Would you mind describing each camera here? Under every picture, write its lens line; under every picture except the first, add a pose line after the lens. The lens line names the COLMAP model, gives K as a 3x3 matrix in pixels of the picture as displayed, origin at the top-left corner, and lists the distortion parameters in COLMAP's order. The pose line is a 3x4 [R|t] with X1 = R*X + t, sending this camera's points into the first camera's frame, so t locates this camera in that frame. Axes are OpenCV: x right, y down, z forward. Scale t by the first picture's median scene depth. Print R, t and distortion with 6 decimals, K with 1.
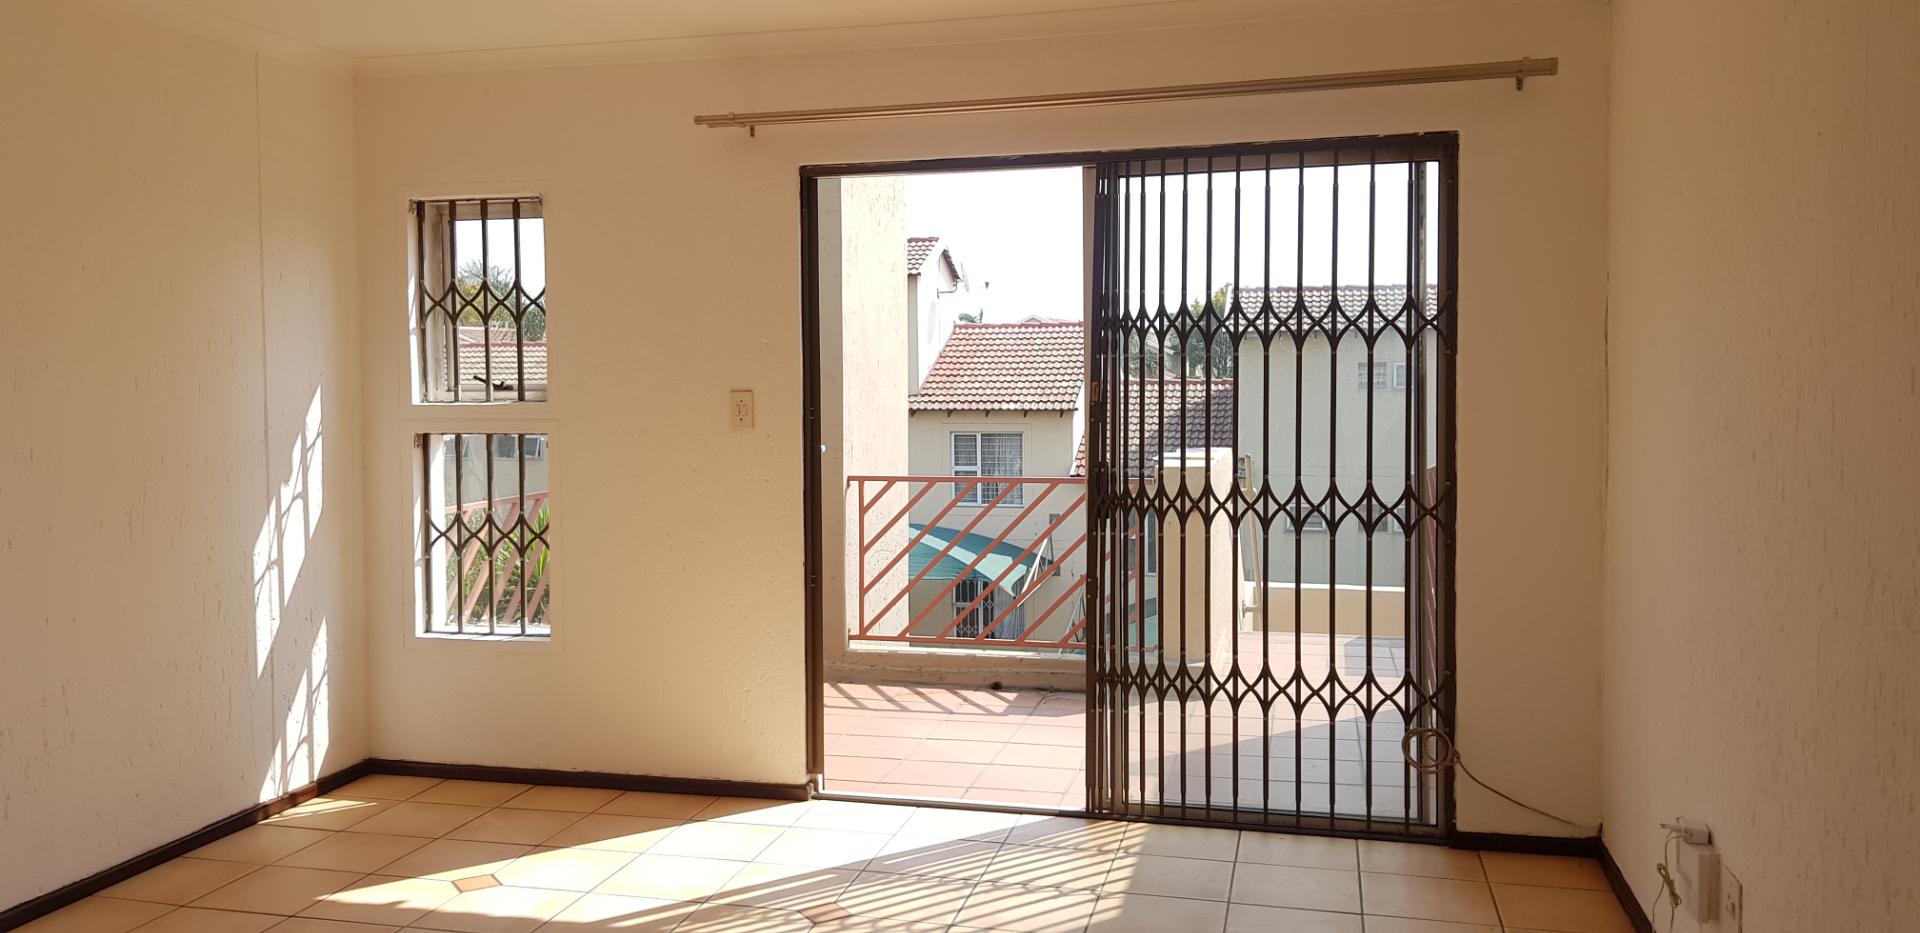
lens RADIAL K [[1480.3, 0, 920.5], [0, 1480.3, 436.3], [0, 0, 1]] dist [0.115925, -0.224361]
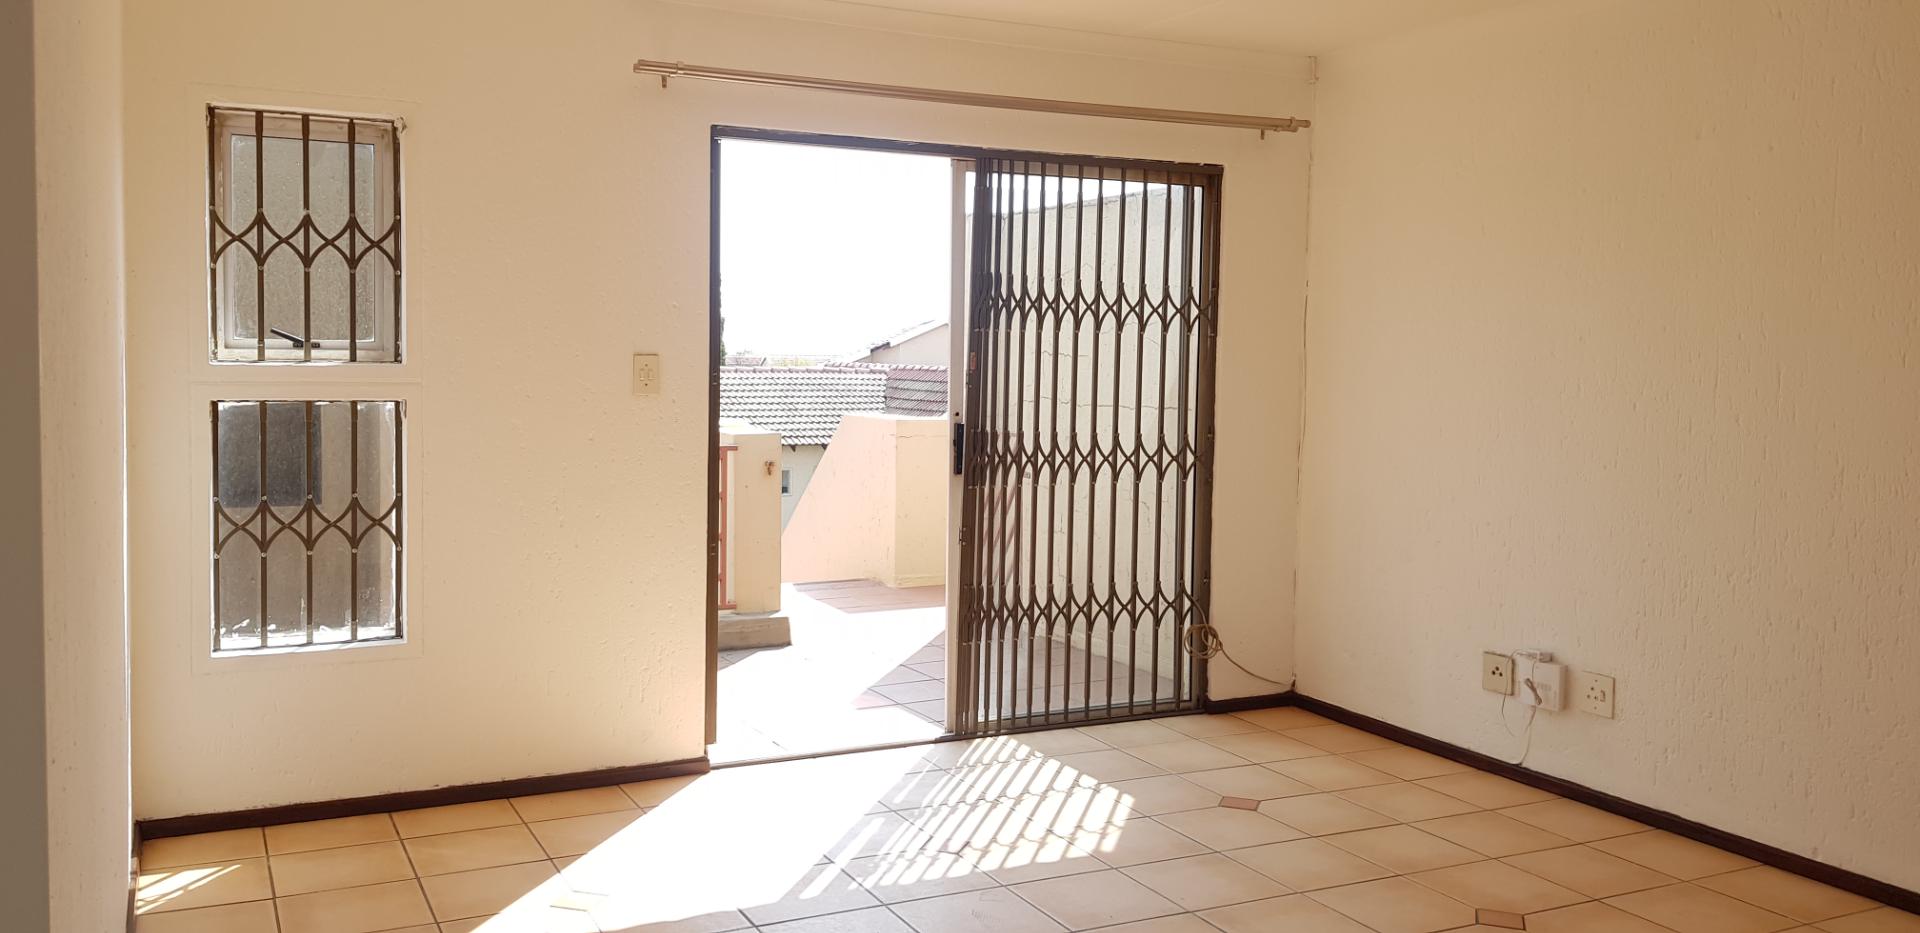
lens RADIAL K [[1480.3, 0, 920.5], [0, 1480.3, 436.3], [0, 0, 1]] dist [0.115925, -0.224361]
pose [[0.756659, -0.018615, 0.653545, -0.640589], [0.006916, 0.999767, 0.020469, 0.003511], [-0.653773, -0.010969, 0.756611, 0.172872]]
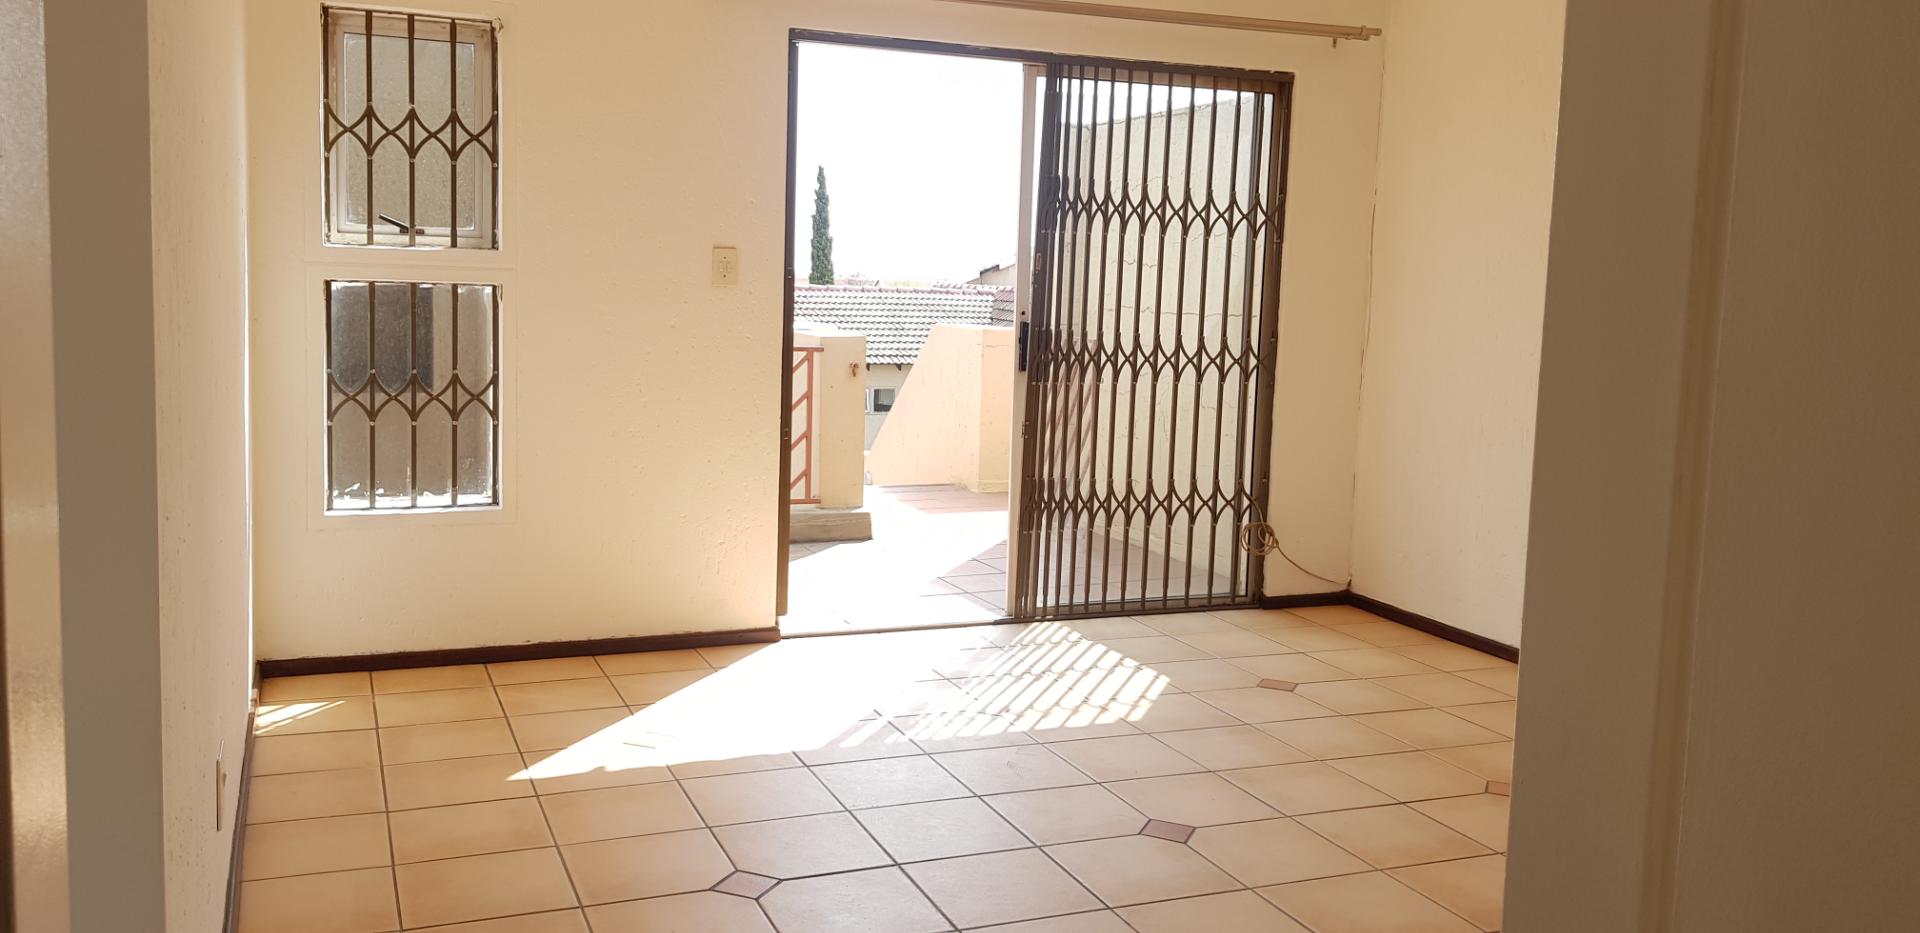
lens RADIAL K [[1479.0, 0, 933.3], [0, 1479.0, 424.0], [0, 0, 1]] dist [0.124814, -0.223775]
pose [[0.798786, -0.028125, 0.600958, -0.646886], [-0.012141, 0.997950, 0.062843, 0.024878], [-0.601493, -0.057494, 0.796806, 0.110554]]
